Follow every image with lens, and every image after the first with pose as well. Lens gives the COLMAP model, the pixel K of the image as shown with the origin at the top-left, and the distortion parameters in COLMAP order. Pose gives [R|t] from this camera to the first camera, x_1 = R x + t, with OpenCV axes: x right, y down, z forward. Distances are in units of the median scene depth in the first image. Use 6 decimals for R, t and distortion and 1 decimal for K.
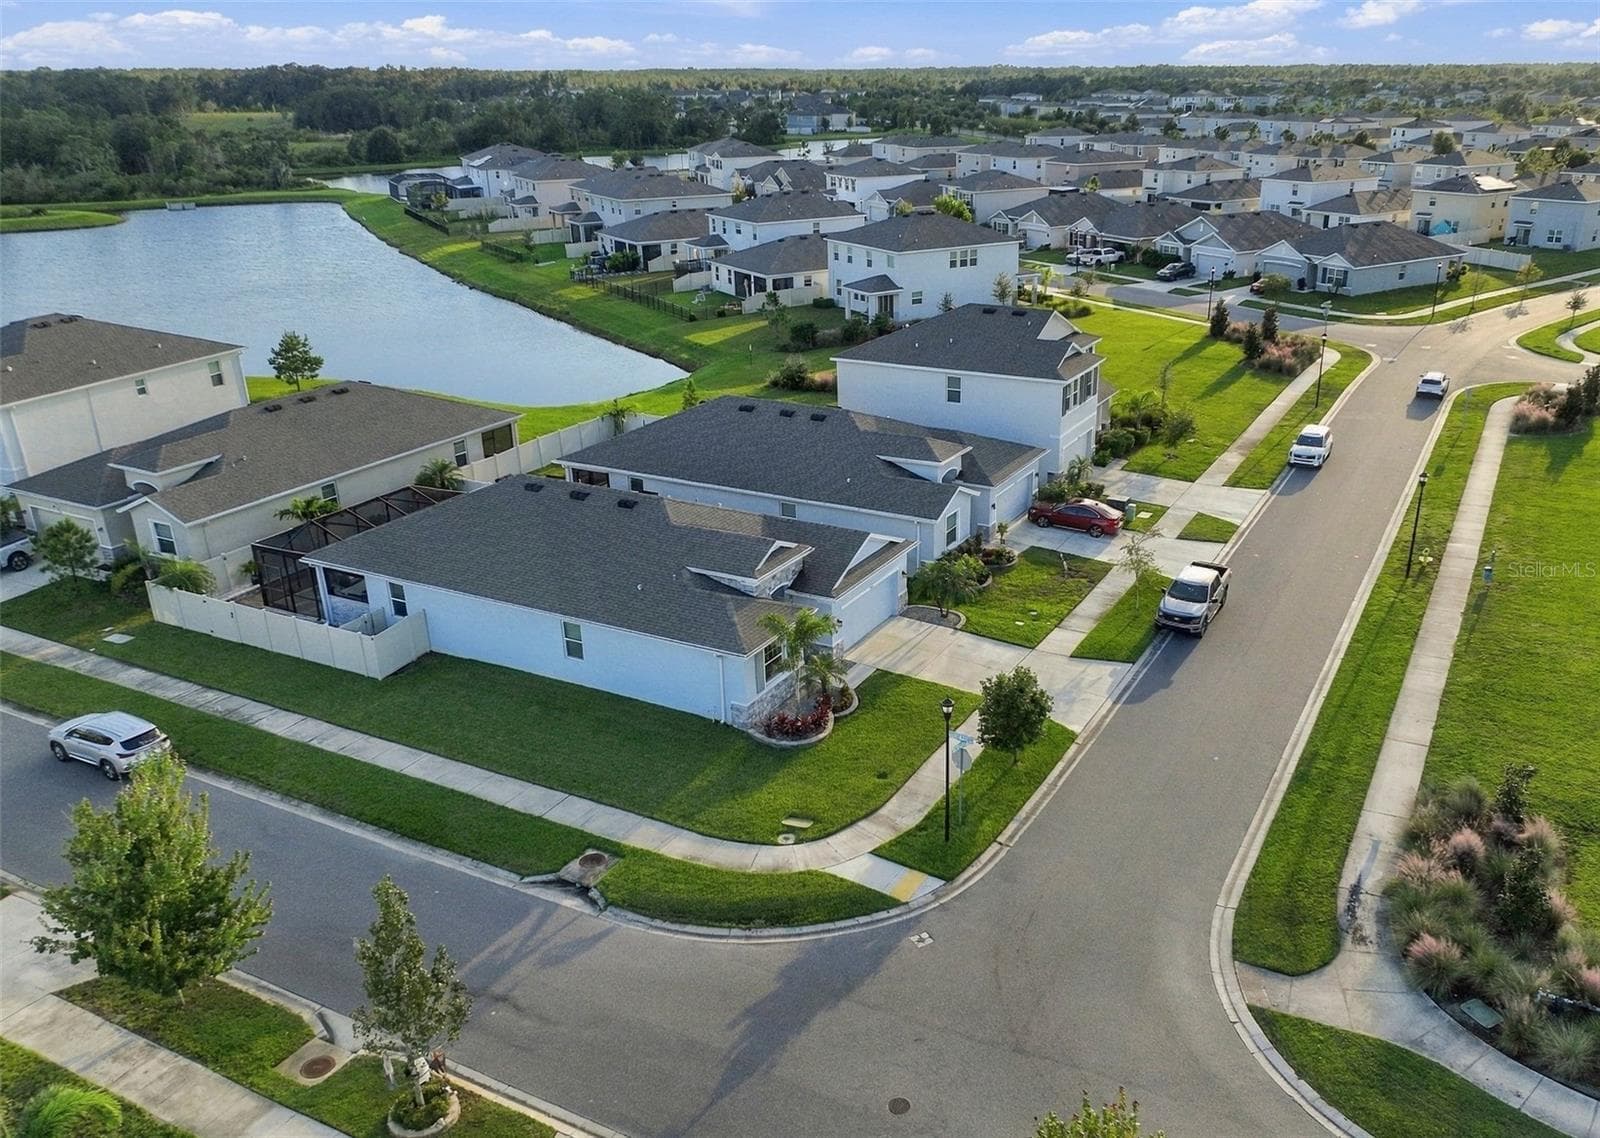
lens RADIAL K [[1275.2, 0, 926.5], [0, 1275.2, 567.5], [0, 0, 1]] dist [0.003783, 0.005030]
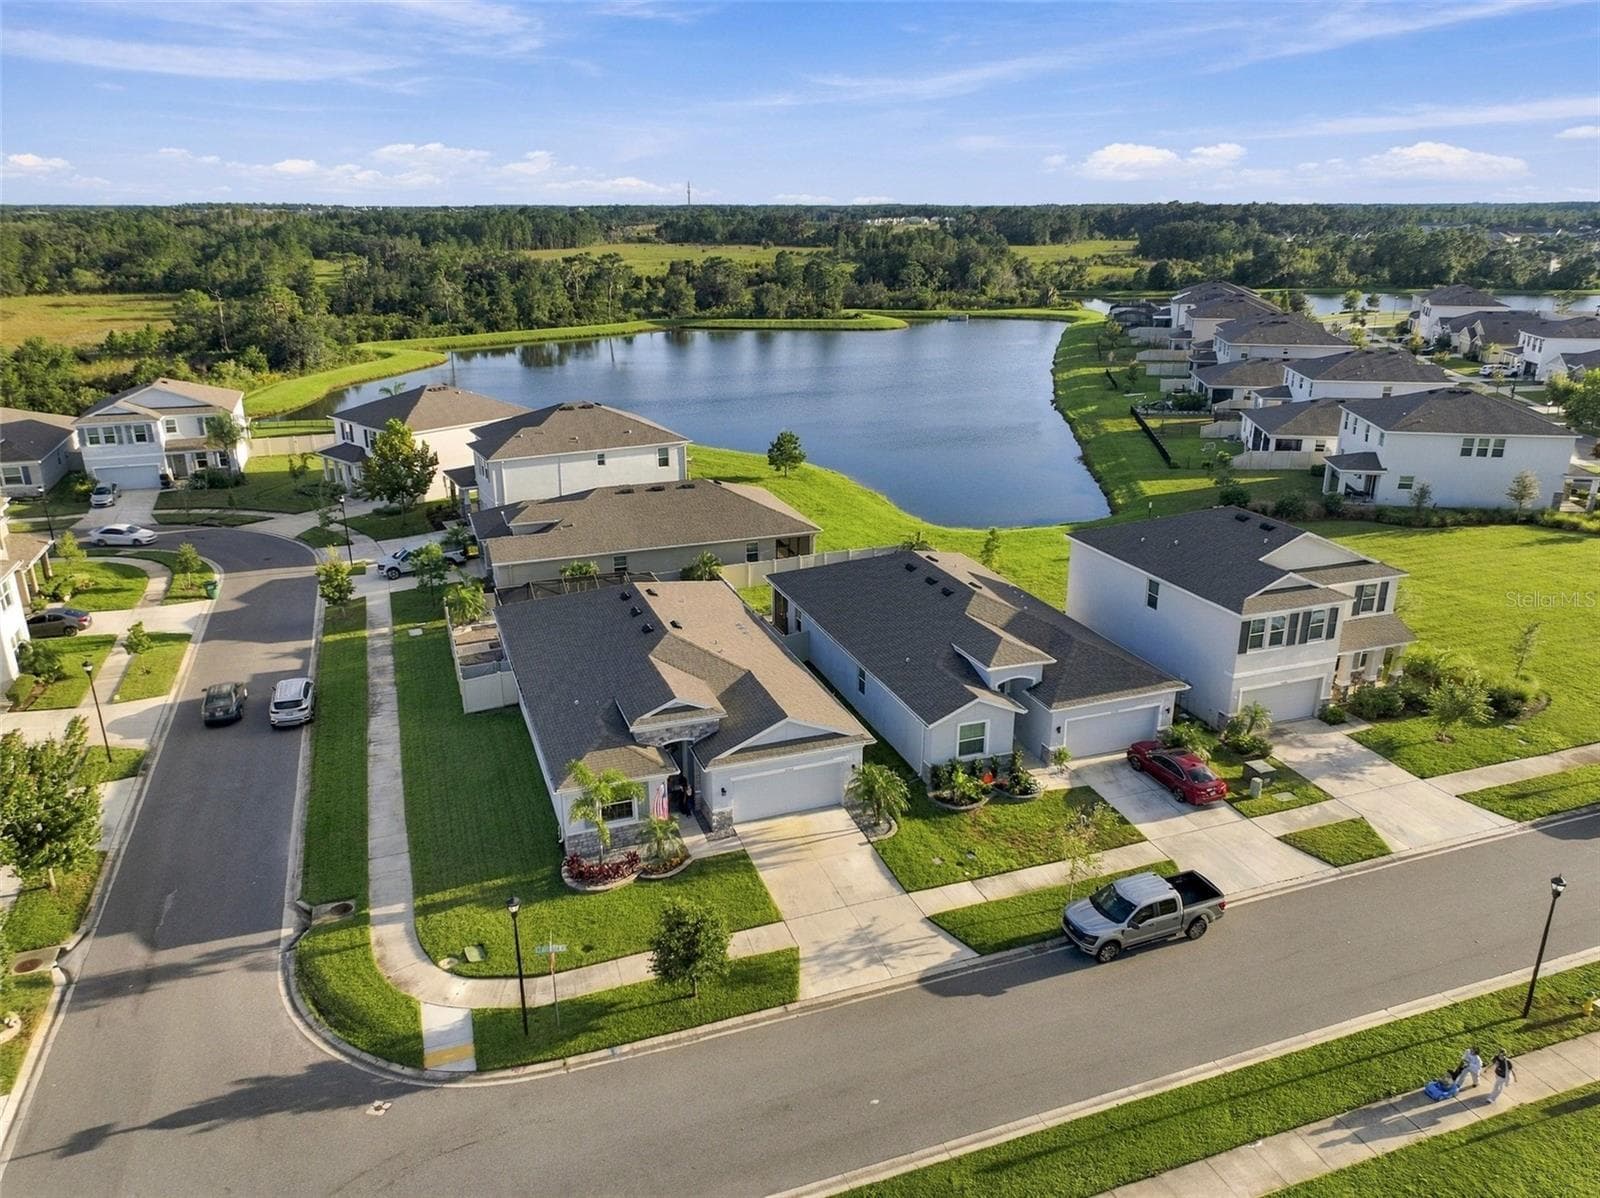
lens RADIAL K [[1109.4, 0, 800.0], [0, 1109.4, 599.0], [0, 0, 1]] dist [0.010422, 0.004097]
pose [[0.730352, 0.232918, -0.642133, 0.348897], [-0.253152, 0.965421, 0.062252, -0.121314], [0.634429, 0.117092, 0.764061, 0.220919]]
